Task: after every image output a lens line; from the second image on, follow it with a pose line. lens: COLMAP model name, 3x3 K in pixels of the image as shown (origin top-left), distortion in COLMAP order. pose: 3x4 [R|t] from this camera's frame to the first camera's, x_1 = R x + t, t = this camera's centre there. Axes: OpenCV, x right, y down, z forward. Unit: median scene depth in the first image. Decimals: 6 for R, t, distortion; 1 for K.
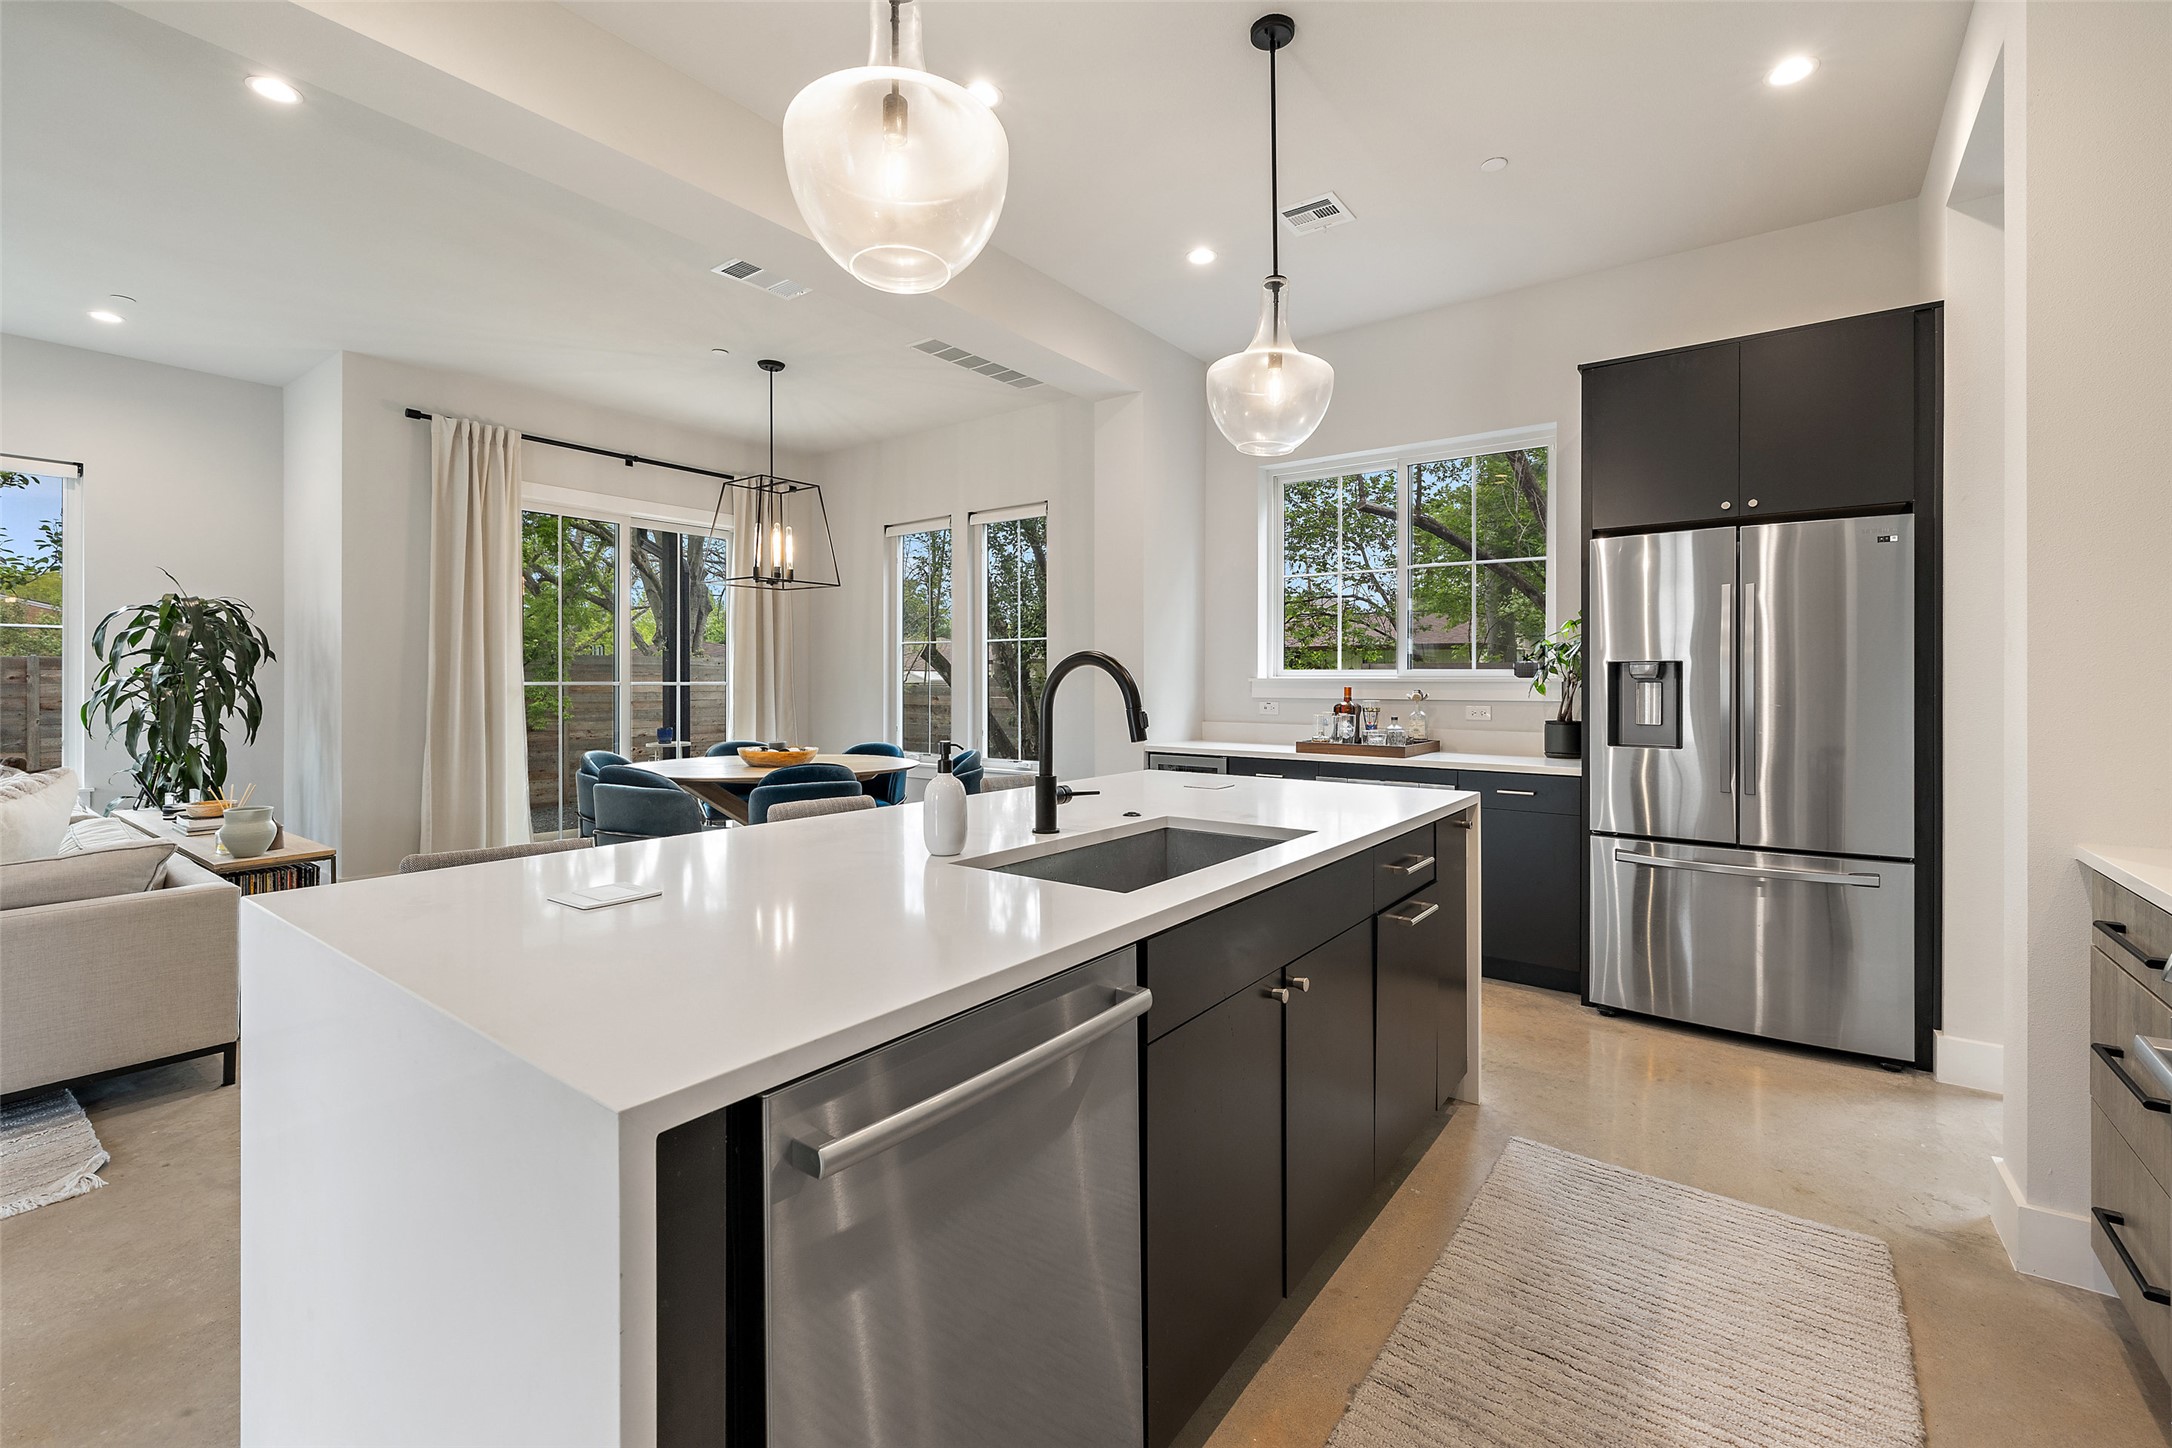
lens RADIAL K [[922.3, 0, 1094.7], [0, 922.3, 671.1], [0, 0, 1]] dist [0.001543, -0.000077]
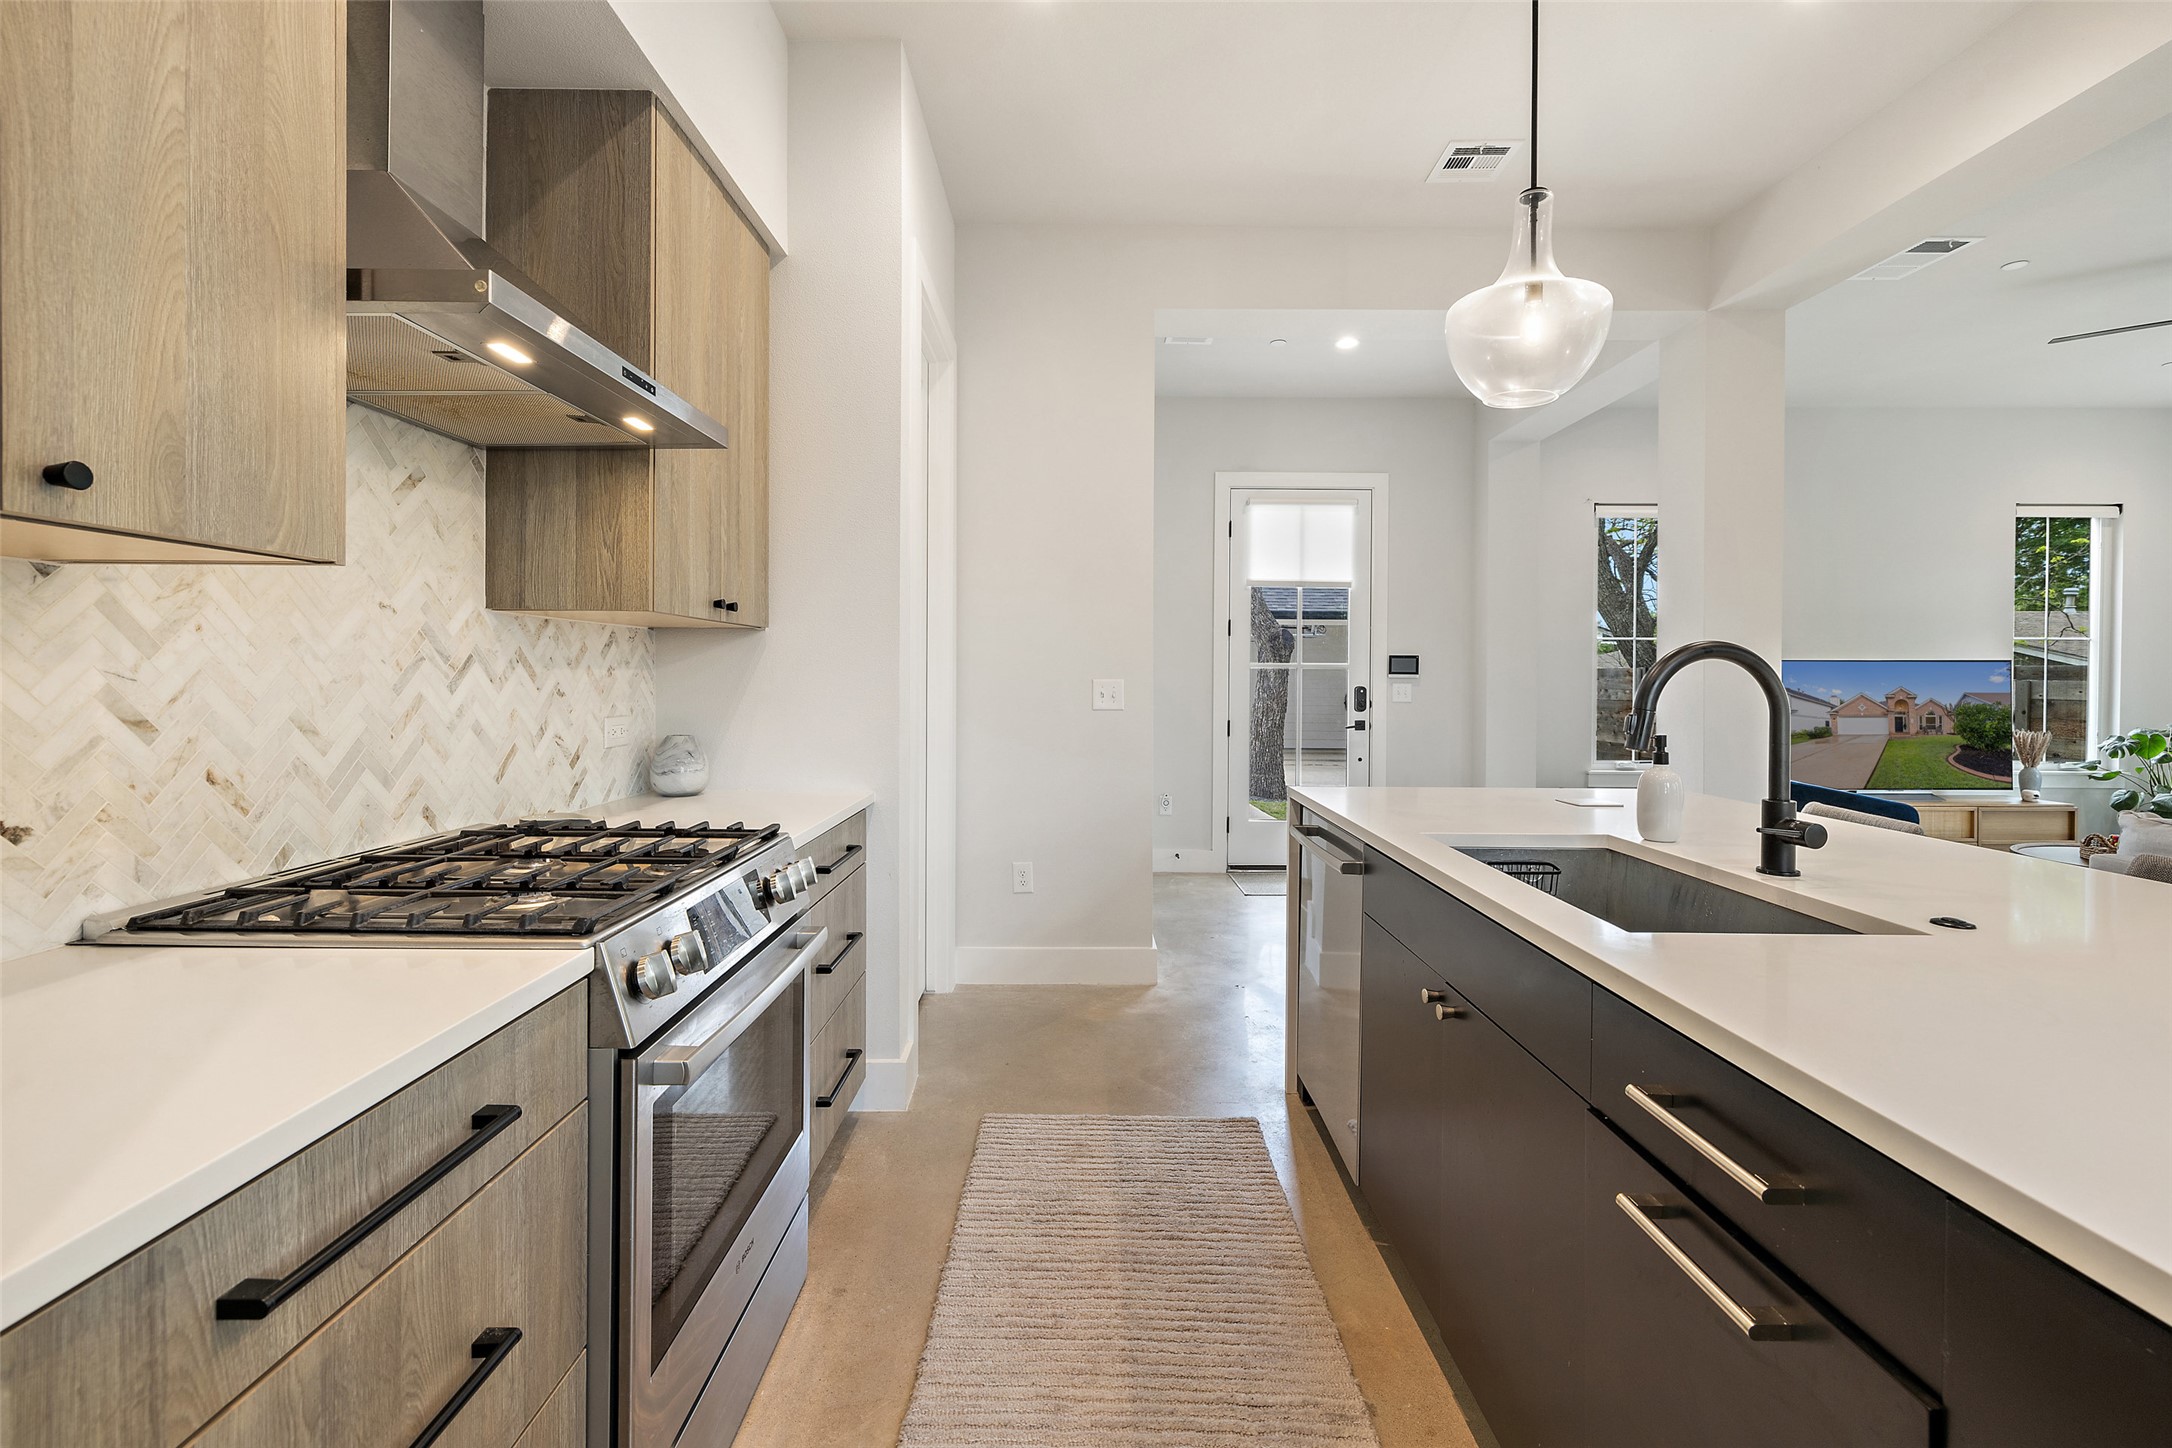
lens RADIAL K [[925.5, 0, 1082.1], [0, 925.5, 684.0], [0, 0, 1]] dist [-0.000712, -0.000127]
pose [[-0.808818, -0.001177, -0.588058, 0.387089], [-0.001598, 0.999999, 0.000196, 0.006634], [0.588057, 0.001098, -0.808819, 0.564551]]
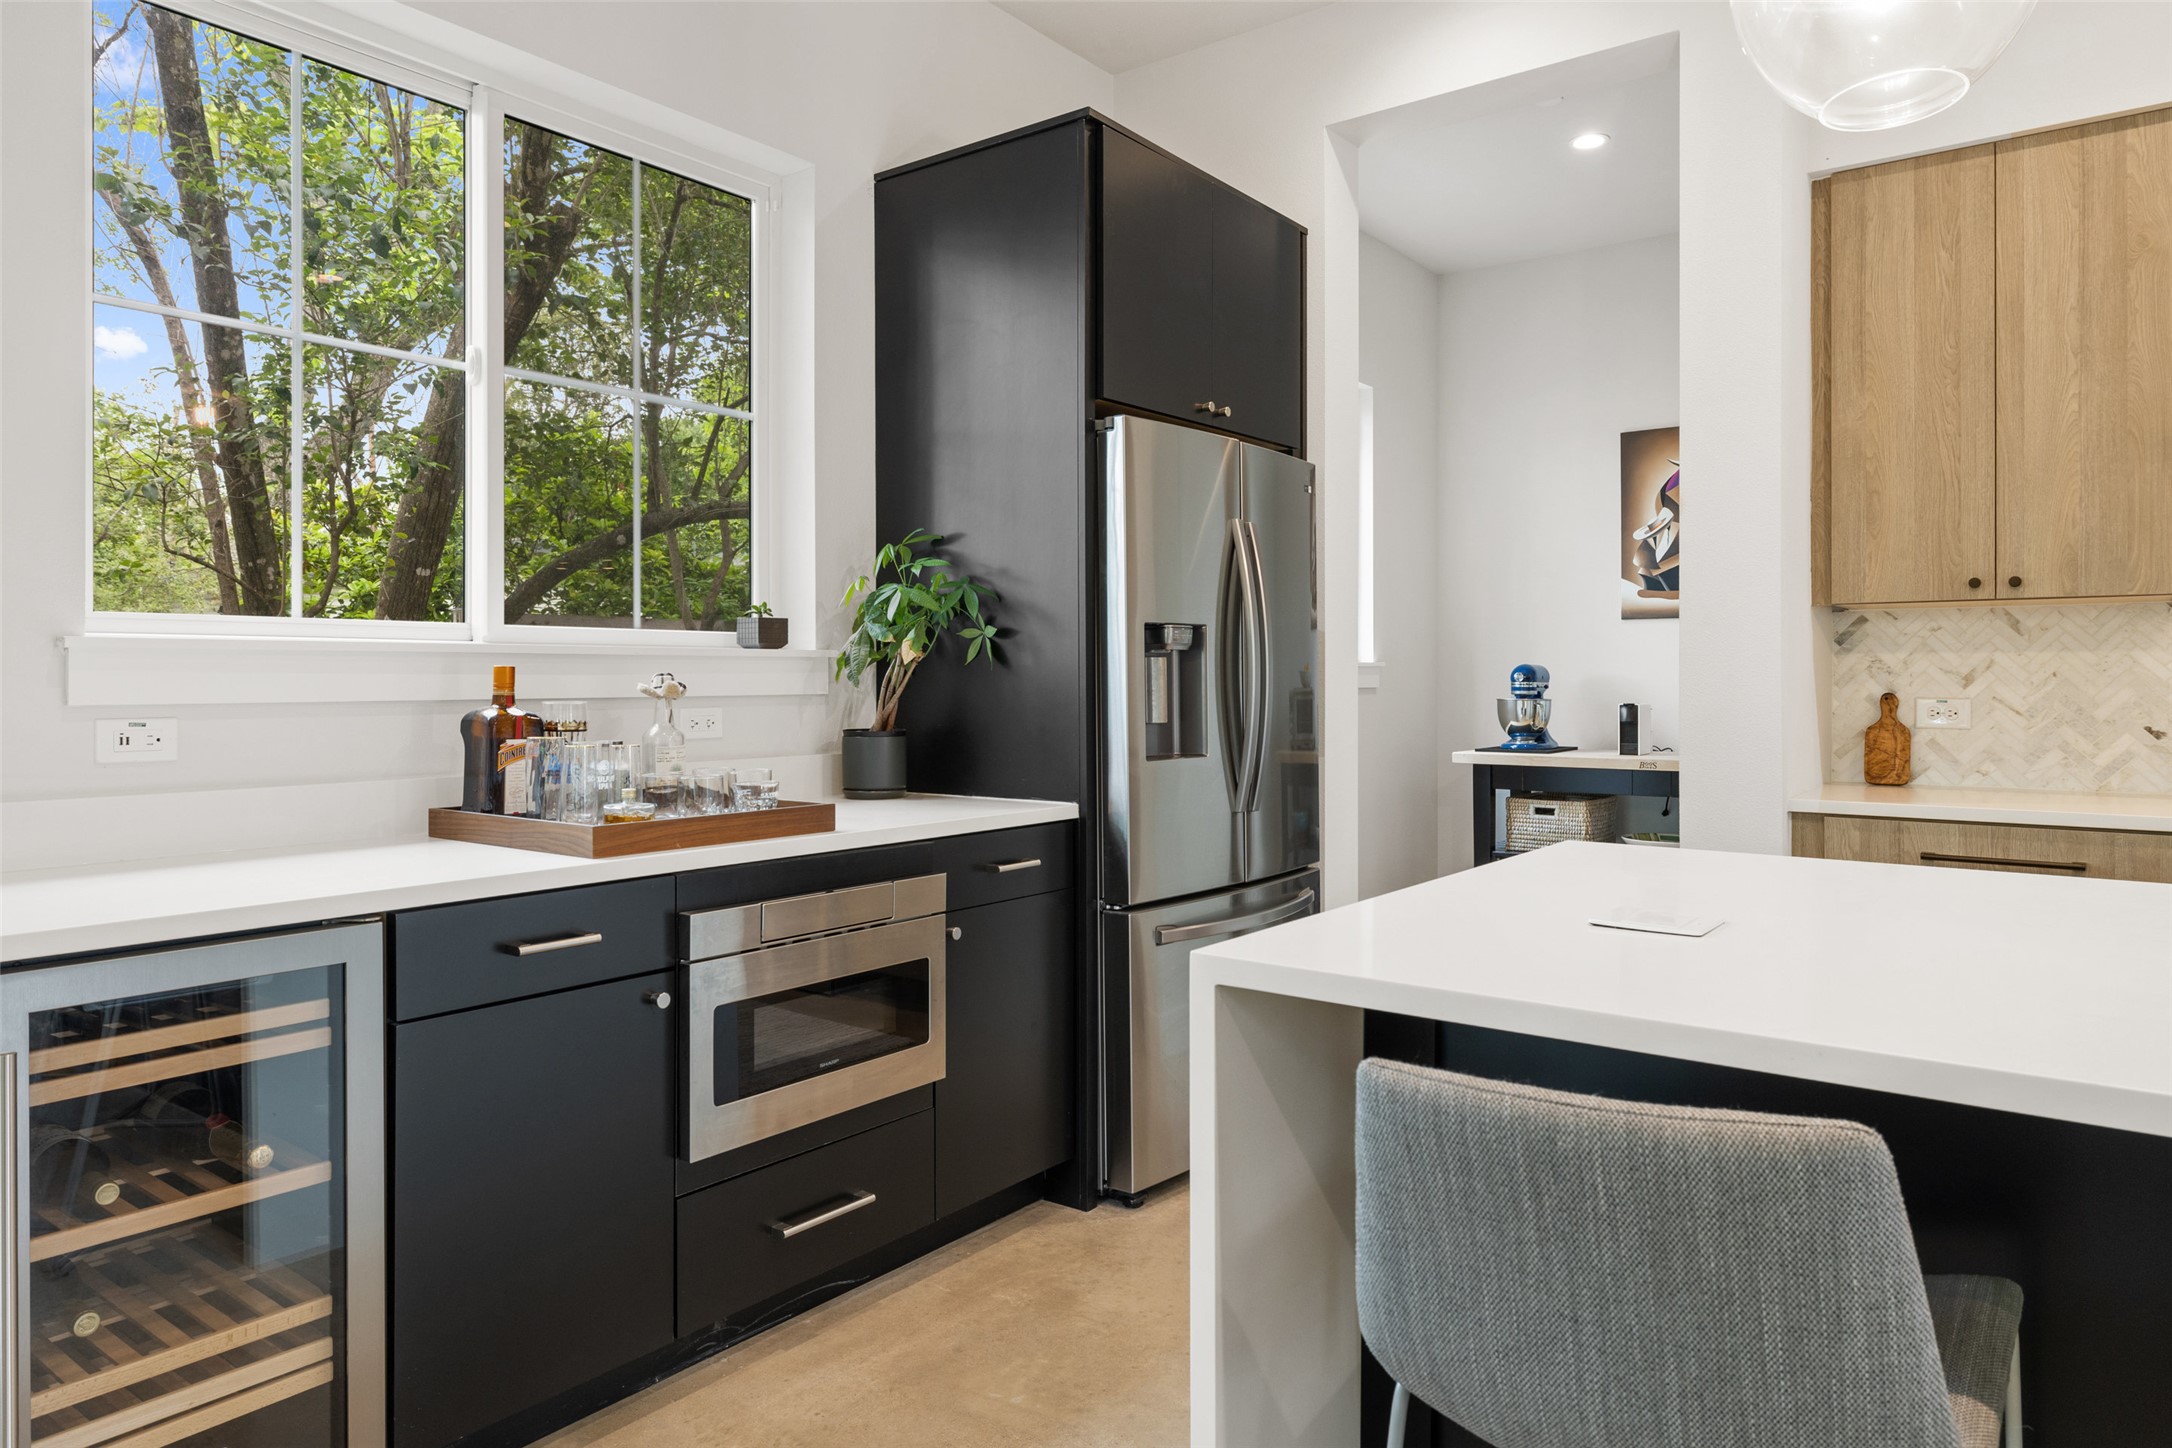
lens RADIAL K [[1381.3, 0, 1084.7], [0, 1381.3, 680.4], [0, 0, 1]] dist [-0.002338, 0.000205]
pose [[0.014728, -0.004384, 0.999882, -0.265735], [-0.008681, 0.999952, 0.004512, 0.018326], [-0.999854, -0.008747, 0.014689, 0.770038]]
